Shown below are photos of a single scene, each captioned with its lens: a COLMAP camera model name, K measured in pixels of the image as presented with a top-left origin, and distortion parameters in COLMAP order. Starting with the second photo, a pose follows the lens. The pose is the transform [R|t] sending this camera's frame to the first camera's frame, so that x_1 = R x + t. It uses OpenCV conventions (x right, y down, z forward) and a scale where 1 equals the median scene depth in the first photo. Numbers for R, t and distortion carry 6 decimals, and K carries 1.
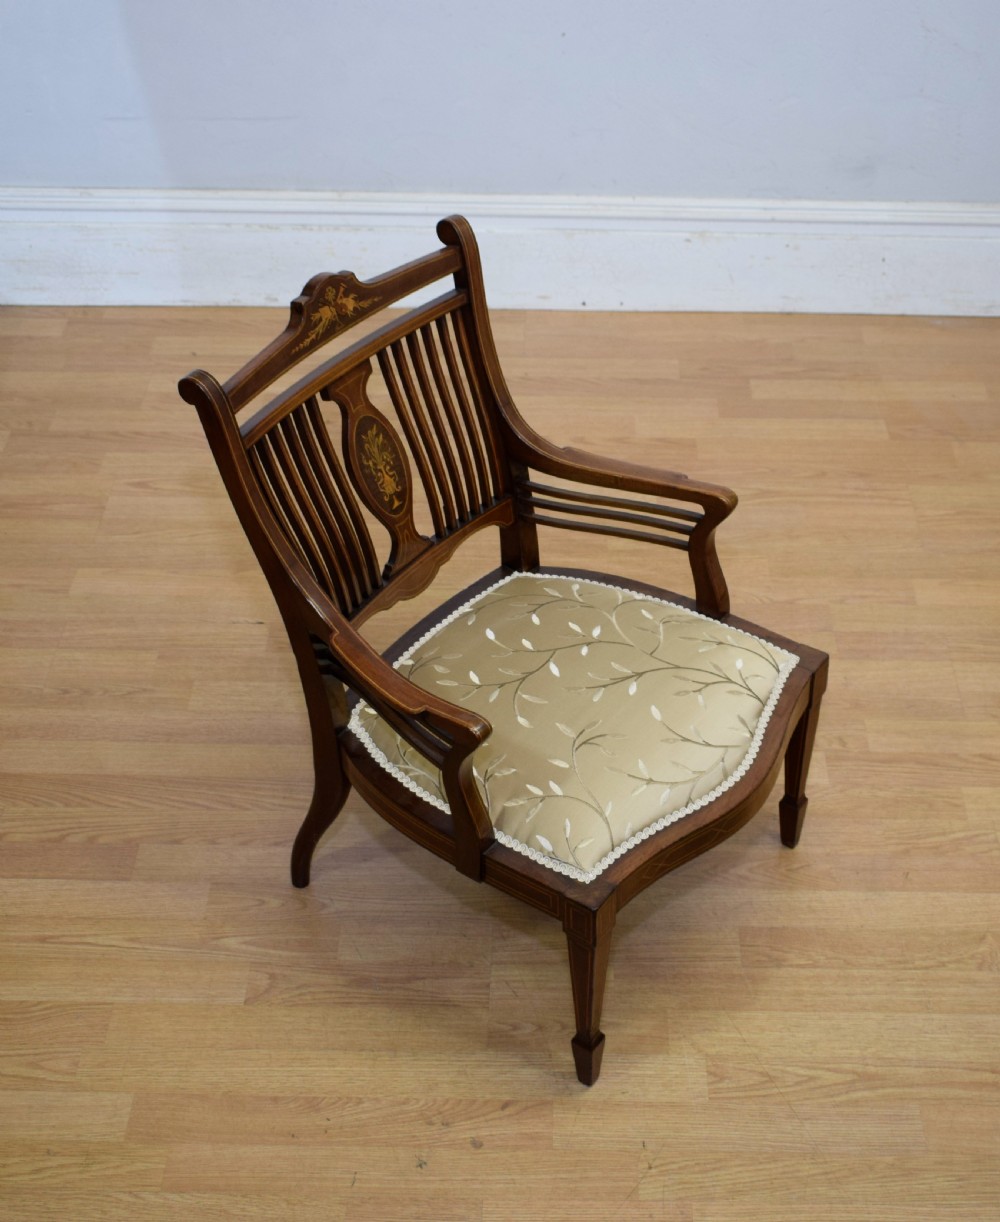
lens RADIAL K [[1841.1, 0, 529.9], [0, 1841.1, 613.0], [0, 0, 1]] dist [-0.018687, -0.021591]
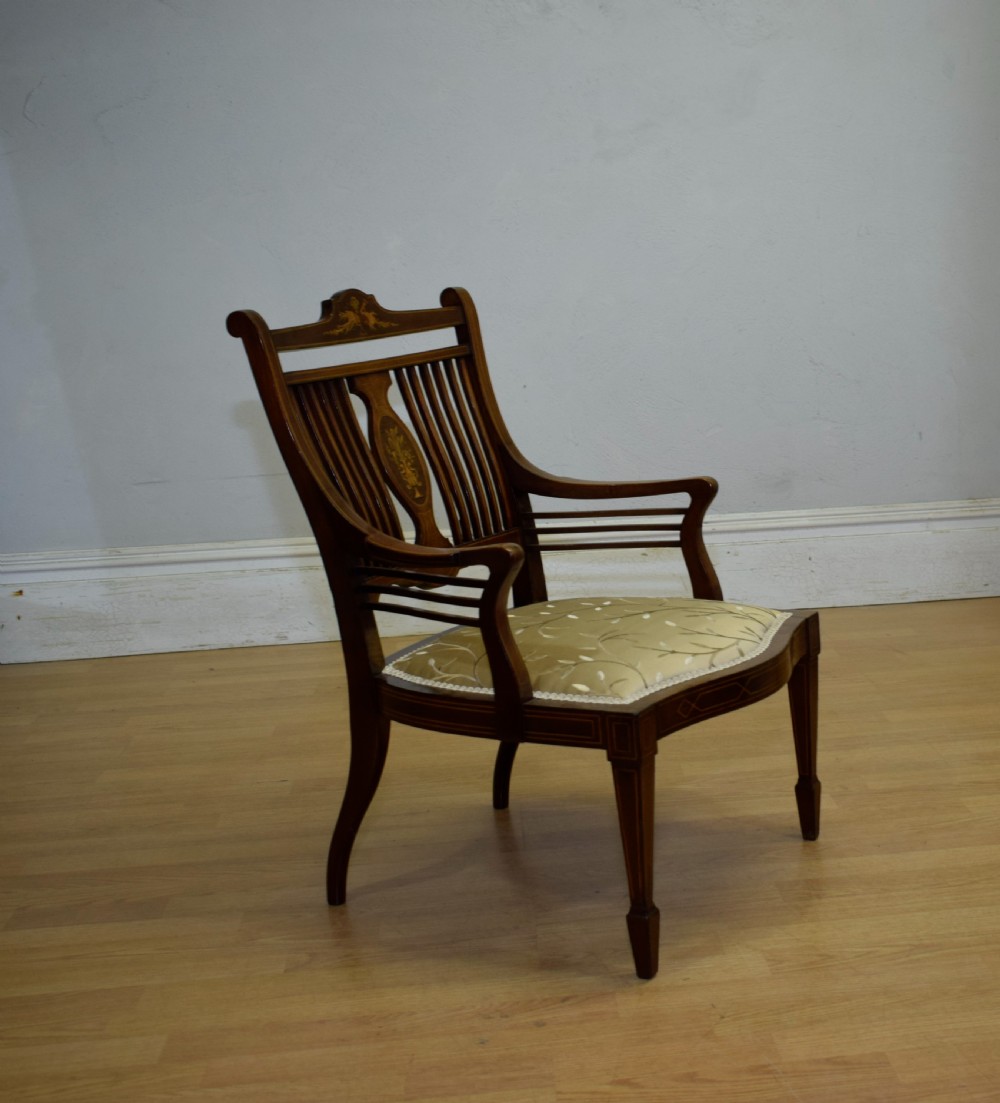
lens RADIAL K [[1641.9, 0, 683.4], [0, 1641.9, 553.0], [0, 0, 1]] dist [-0.022605, 0.013223]
pose [[0.988229, -0.068756, 0.136657, -0.047990], [0.124692, 0.879549, -0.459178, 0.416541], [-0.088625, 0.470814, 0.877770, 0.117261]]
